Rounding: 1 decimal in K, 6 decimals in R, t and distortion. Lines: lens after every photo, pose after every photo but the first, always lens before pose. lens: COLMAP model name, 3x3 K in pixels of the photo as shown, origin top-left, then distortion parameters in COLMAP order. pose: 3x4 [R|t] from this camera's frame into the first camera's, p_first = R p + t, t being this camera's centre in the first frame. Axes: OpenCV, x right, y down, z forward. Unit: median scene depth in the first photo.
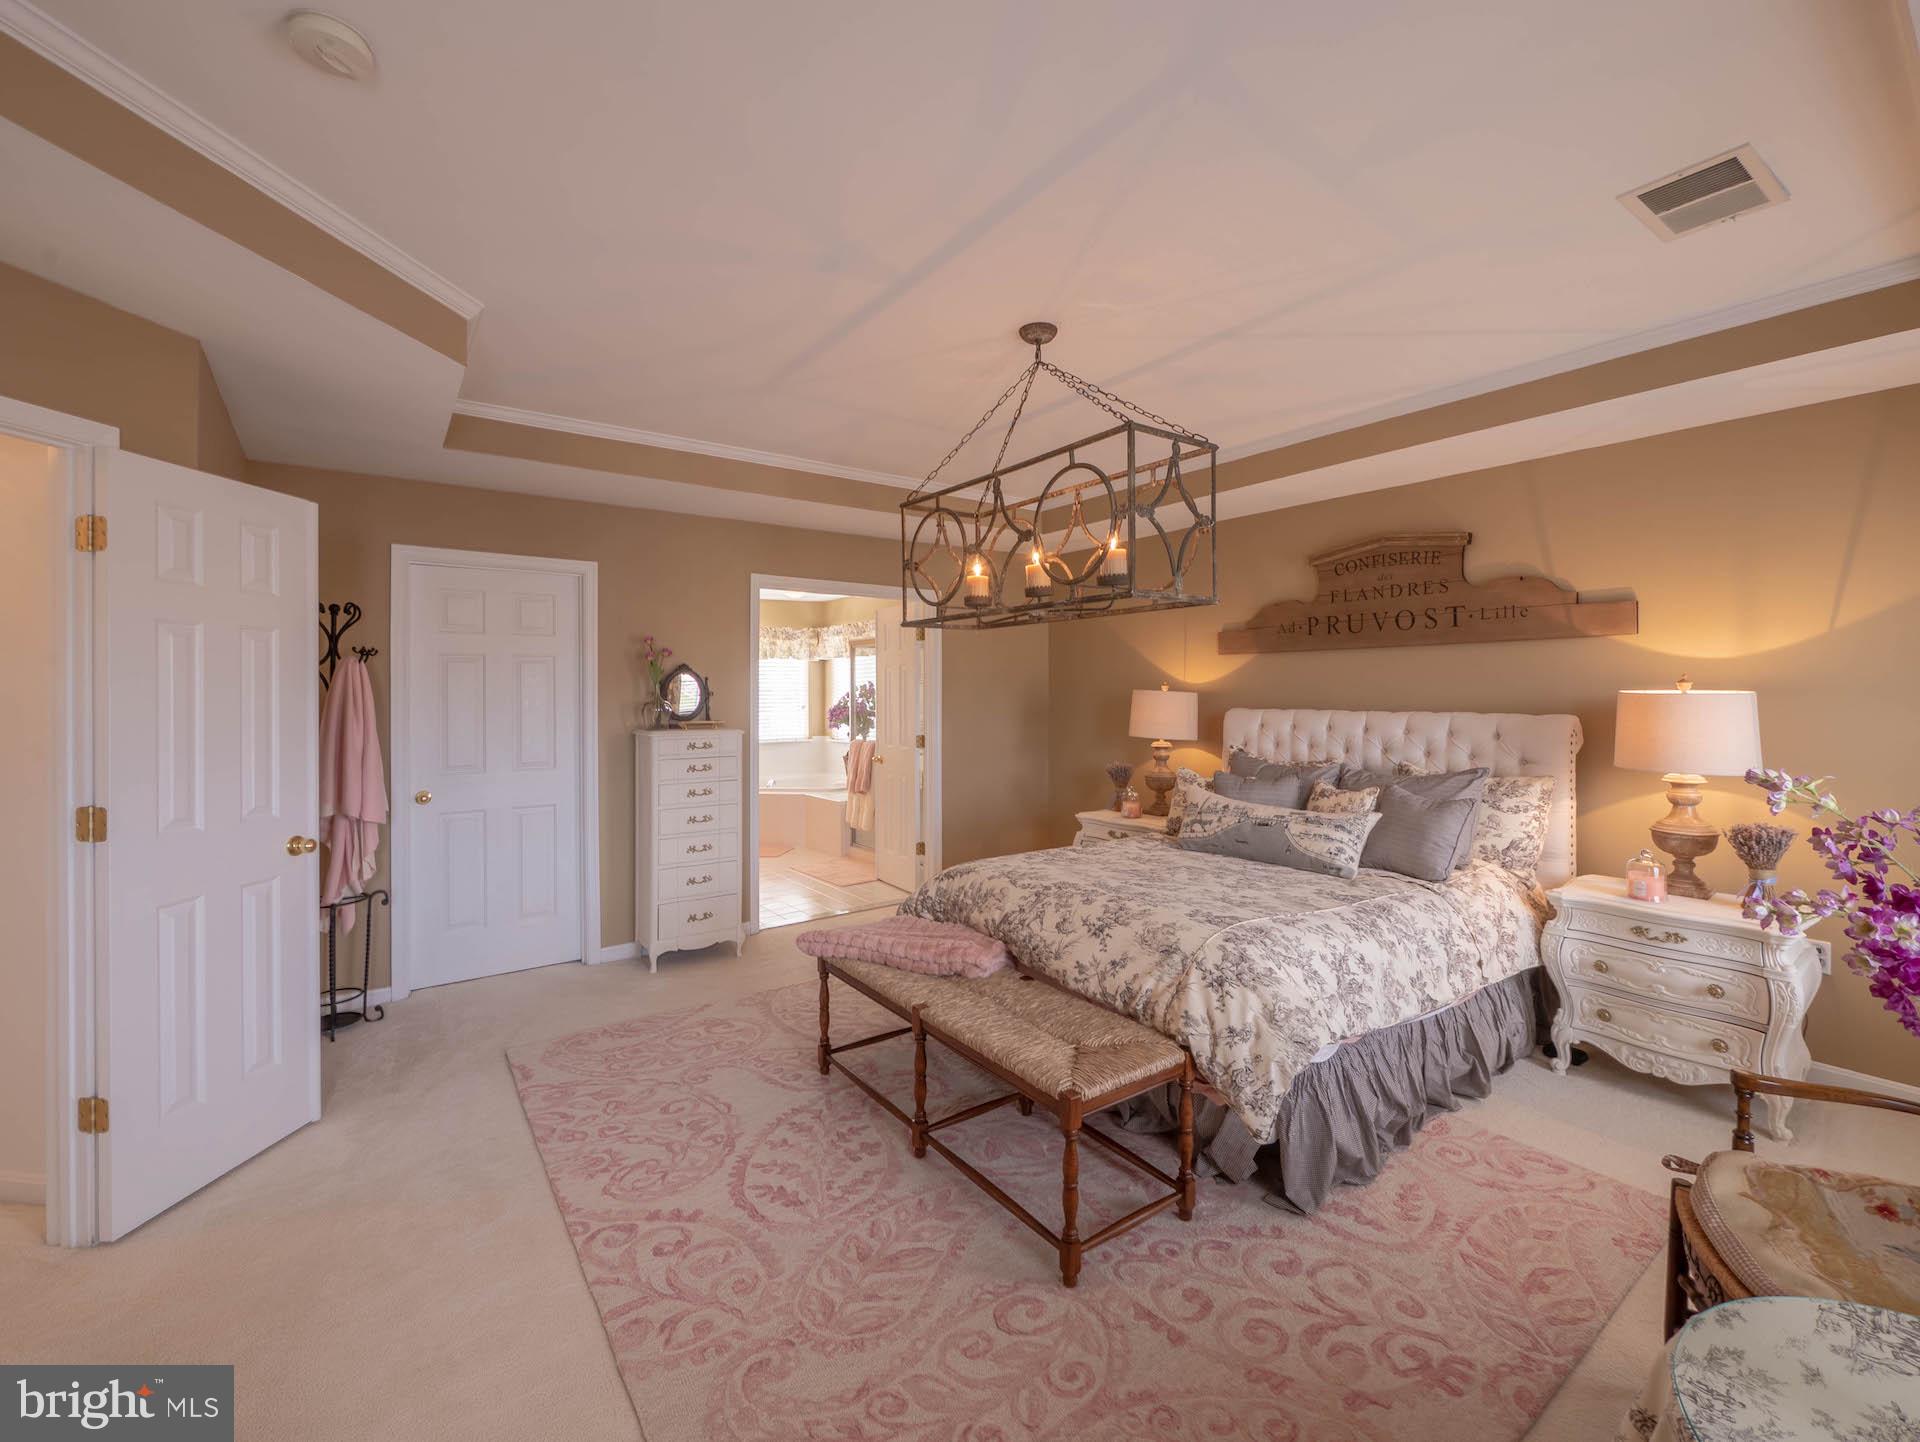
lens RADIAL K [[810.9, 0, 965.6], [0, 810.9, 693.0], [0, 0, 1]] dist [-0.005704, 0.000140]
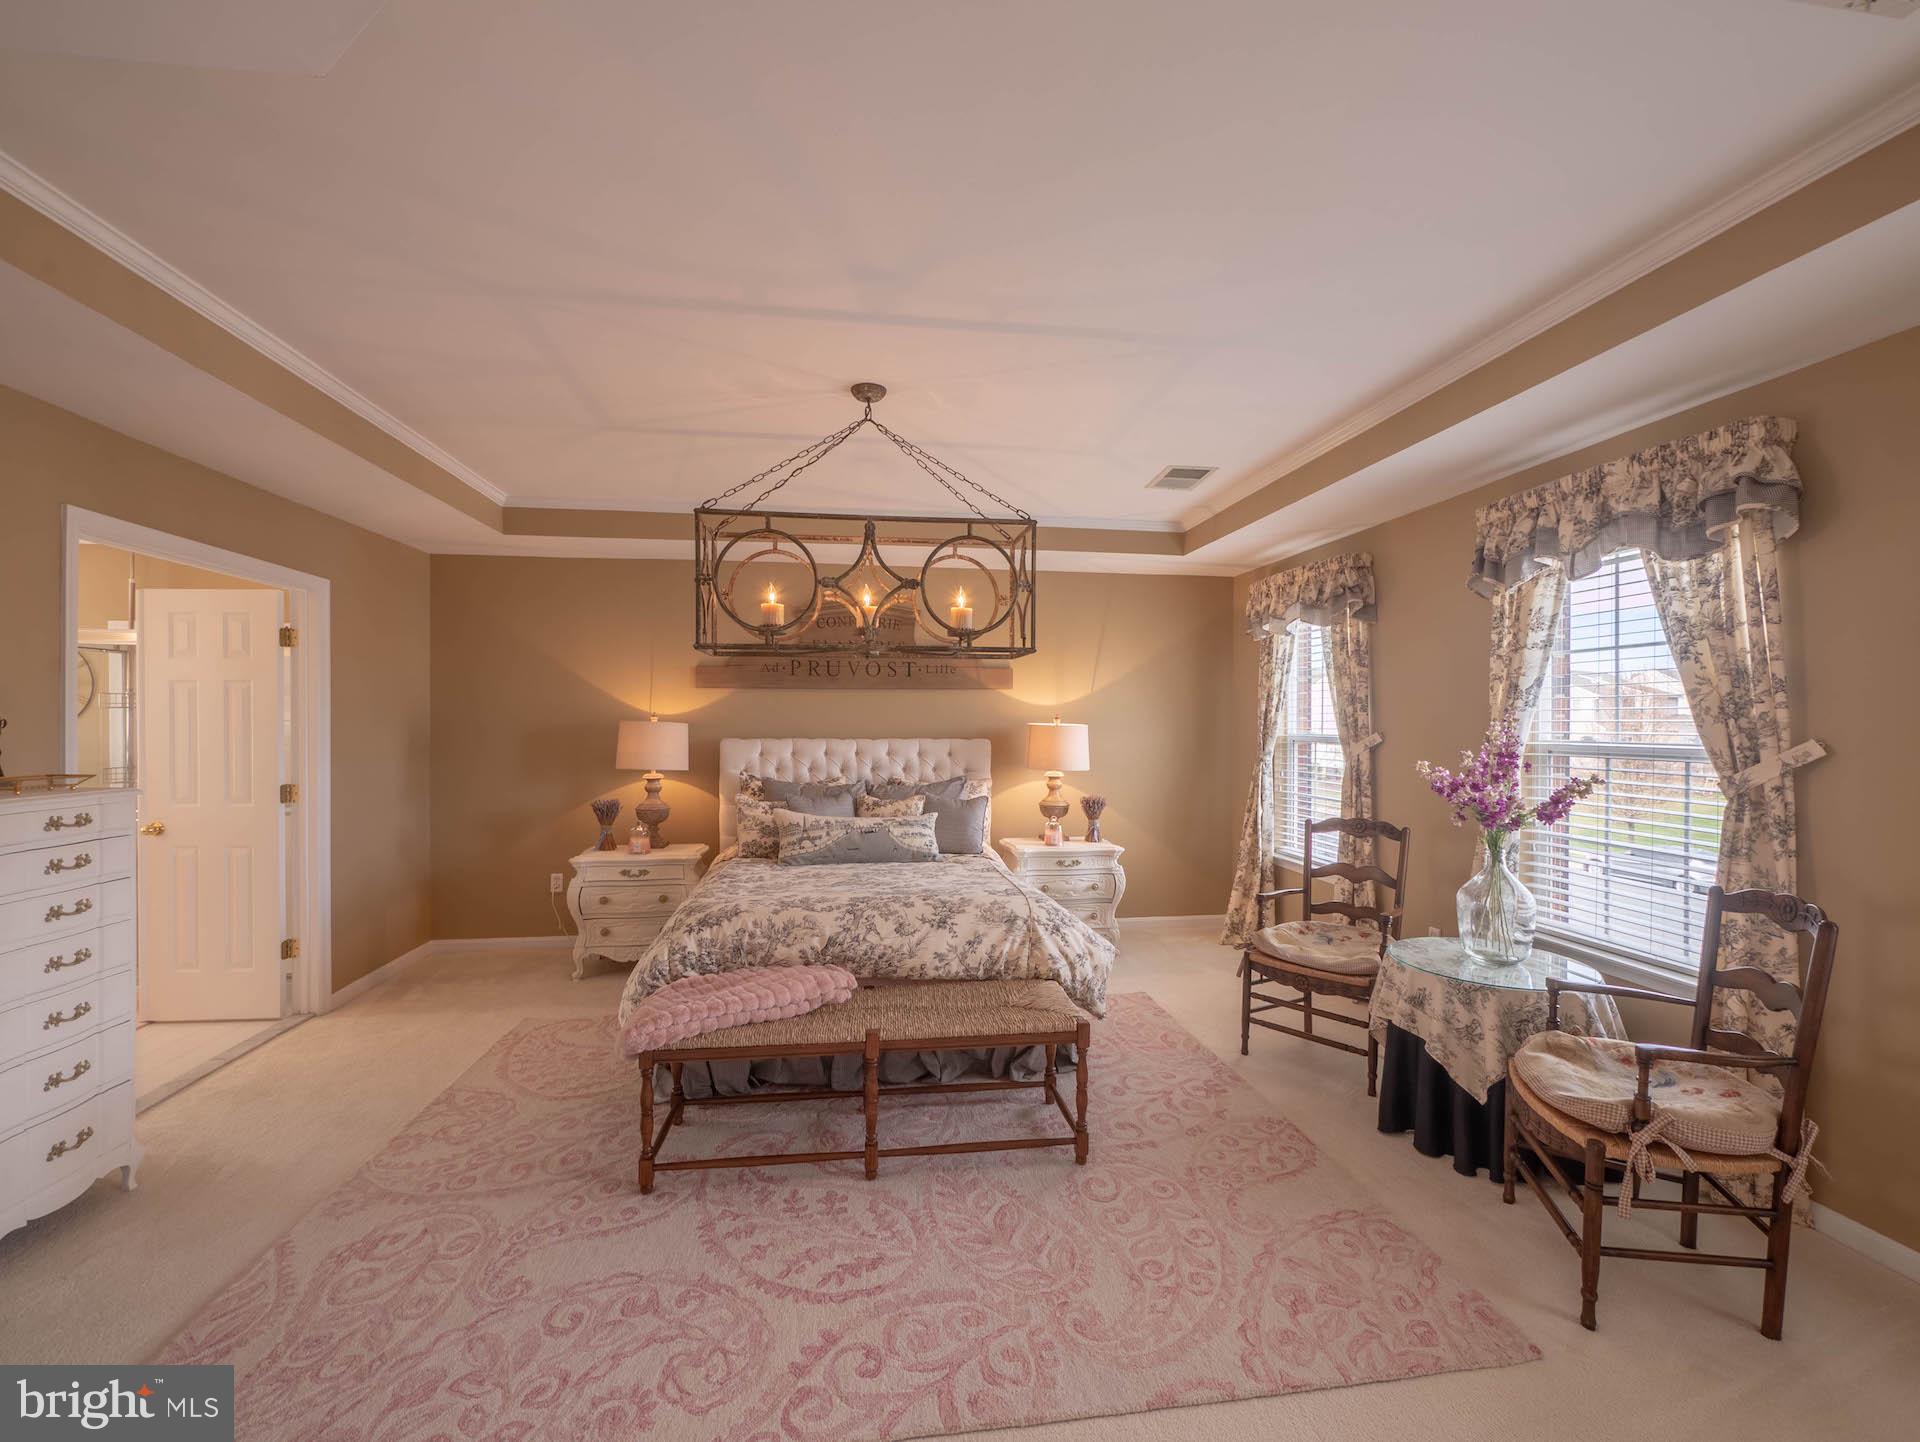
lens RADIAL K [[810.9, 0, 947.7], [0, 810.9, 727.5], [0, 0, 1]] dist [-0.005704, 0.000140]
pose [[0.482469, -0.001497, 0.875912, -0.767665], [-0.002830, 0.999991, 0.003268, 0.000023], [-0.875909, -0.004055, 0.482460, 0.361572]]
